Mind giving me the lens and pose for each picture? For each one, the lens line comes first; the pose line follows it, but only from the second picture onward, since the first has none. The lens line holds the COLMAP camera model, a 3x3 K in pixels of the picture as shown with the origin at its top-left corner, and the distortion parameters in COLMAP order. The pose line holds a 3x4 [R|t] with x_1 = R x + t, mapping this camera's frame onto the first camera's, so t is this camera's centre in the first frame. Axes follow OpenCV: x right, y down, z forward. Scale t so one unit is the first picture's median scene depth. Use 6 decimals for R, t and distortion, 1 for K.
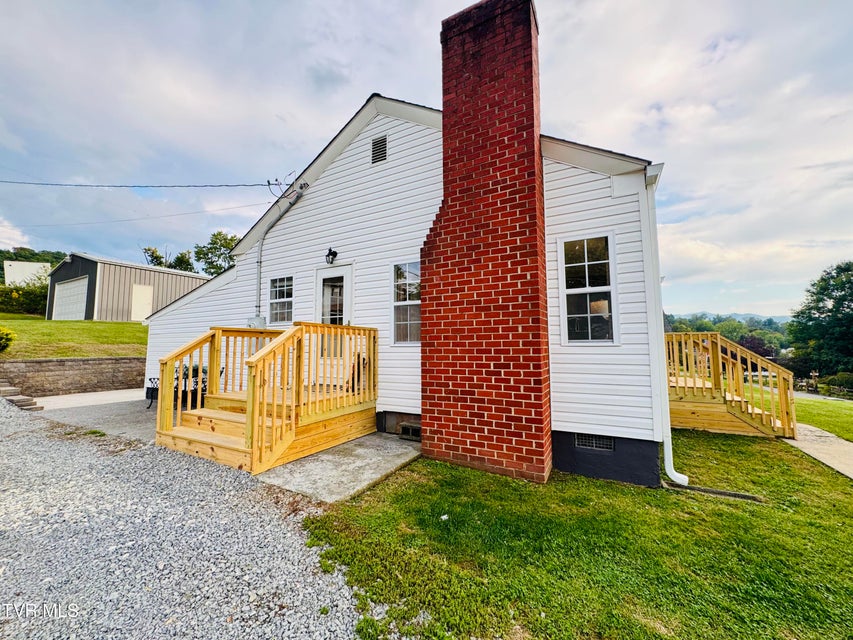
lens RADIAL K [[338.4, 0, 426.5], [0, 338.4, 320.0], [0, 0, 1]] dist [-0.001580, 0.000243]
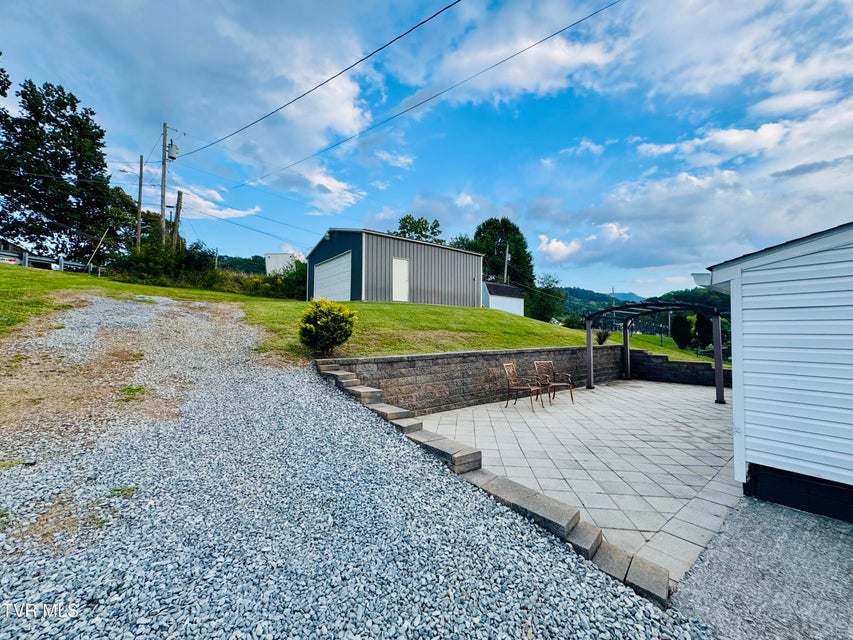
lens RADIAL K [[339.0, 0, 425.9], [0, 339.0, 309.1], [0, 0, 1]] dist [-0.000467, -0.000253]
pose [[0.917466, -0.017985, -0.397407, -1.363960], [0.025066, 0.999606, 0.012630, 0.039912], [0.397024, -0.021549, 0.917555, 0.761644]]
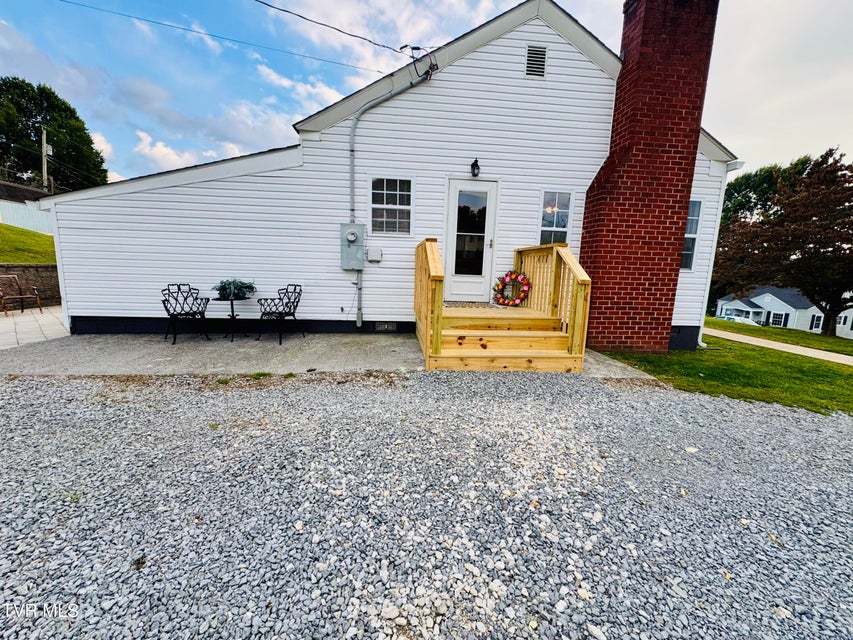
lens RADIAL K [[338.4, 0, 426.5], [0, 338.4, 320.0], [0, 0, 1]] dist [-0.001580, 0.000243]
pose [[0.829382, -0.056121, 0.555855, -0.868525], [-0.079808, 0.972837, 0.217301, 0.028016], [-0.552952, -0.224587, 0.802375, 0.204246]]
